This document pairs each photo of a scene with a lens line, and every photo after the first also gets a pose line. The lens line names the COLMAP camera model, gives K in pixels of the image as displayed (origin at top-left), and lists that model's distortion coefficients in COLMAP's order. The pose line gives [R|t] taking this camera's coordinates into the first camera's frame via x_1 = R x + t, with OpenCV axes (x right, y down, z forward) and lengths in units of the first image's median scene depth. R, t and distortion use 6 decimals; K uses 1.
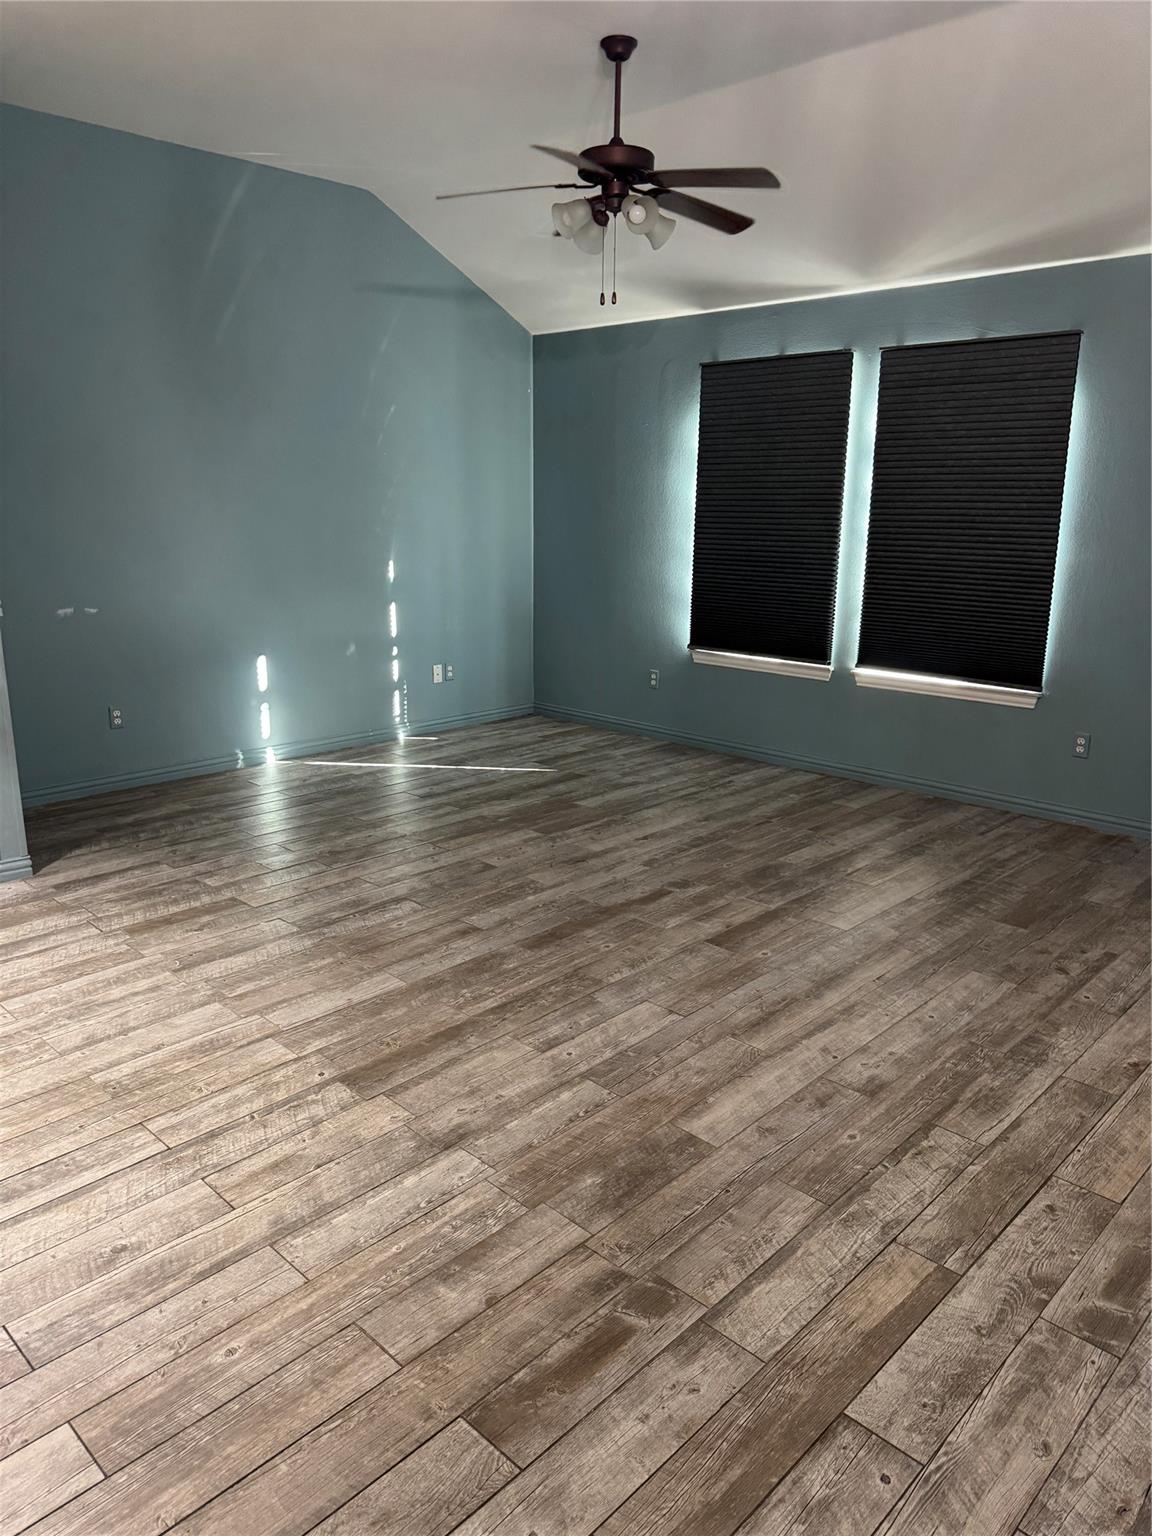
lens RADIAL K [[1084.6, 0, 572.8], [0, 1084.6, 767.1], [0, 0, 1]] dist [0.013228, -0.007876]
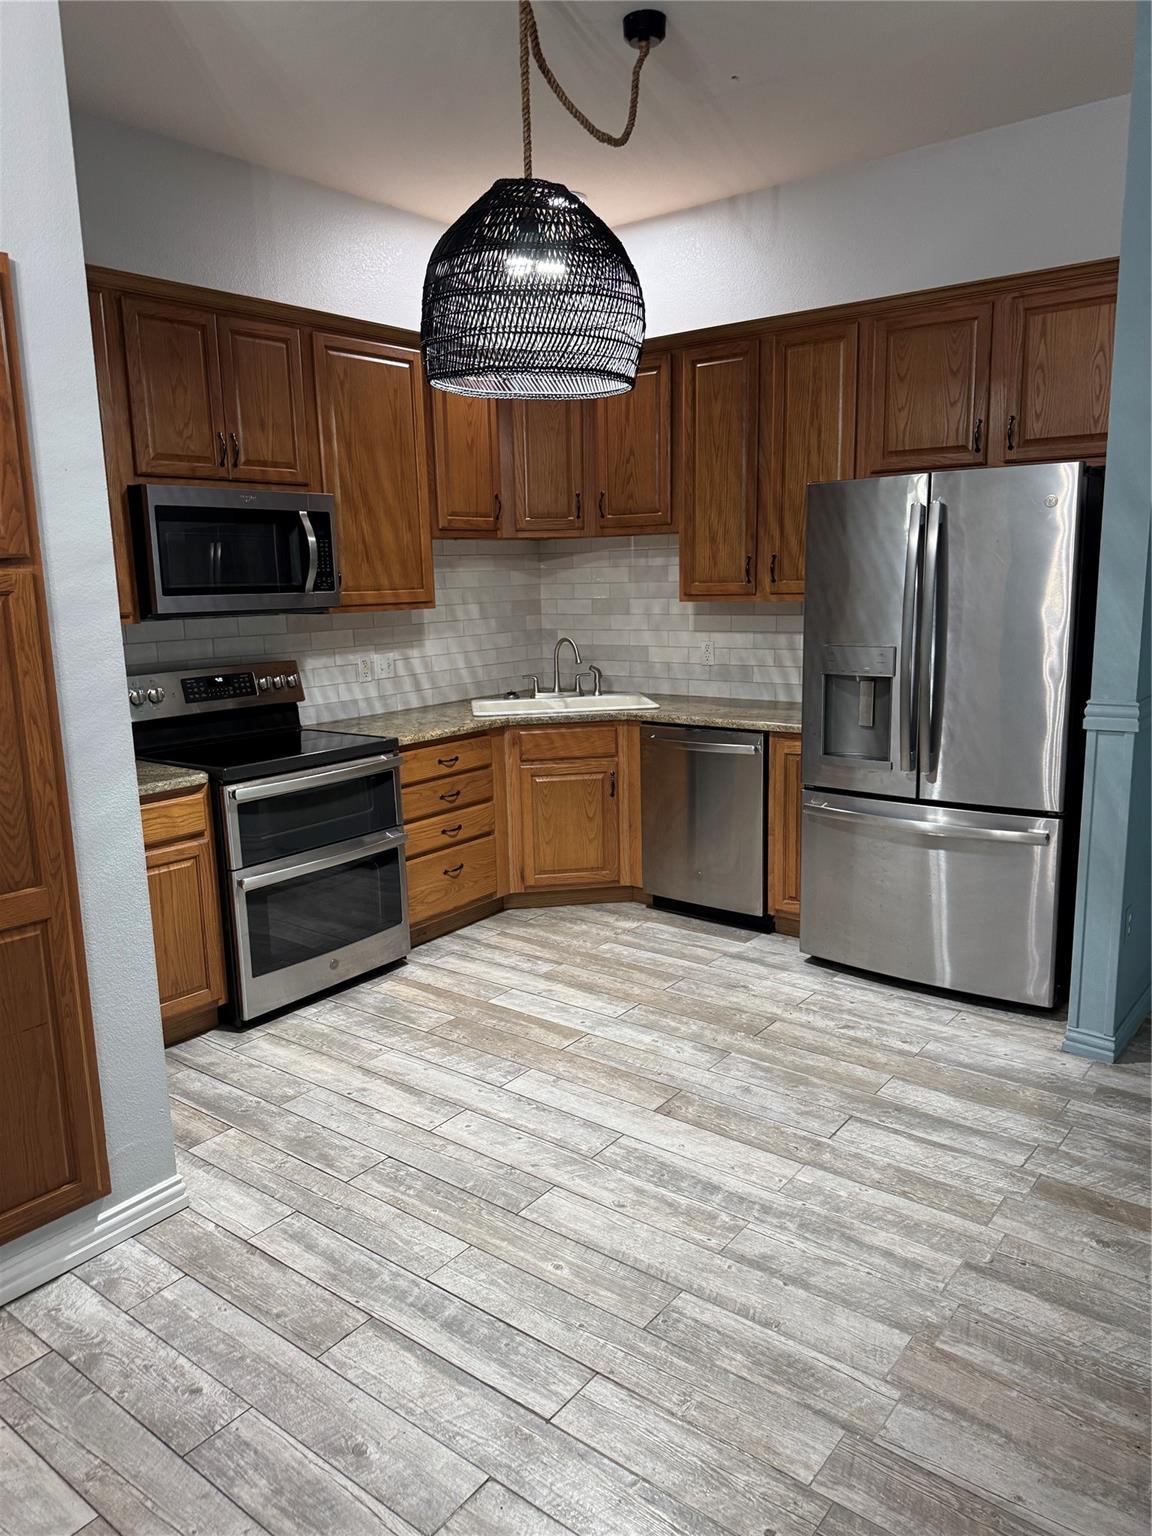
lens RADIAL K [[1084.6, 0, 573.8], [0, 1084.6, 768.5], [0, 0, 1]] dist [0.013228, -0.007876]
pose [[0.095942, 0.170980, -0.980592, 0.255412], [-0.218348, 0.964758, 0.146856, -0.177979], [0.971143, 0.200021, 0.129894, 0.643527]]
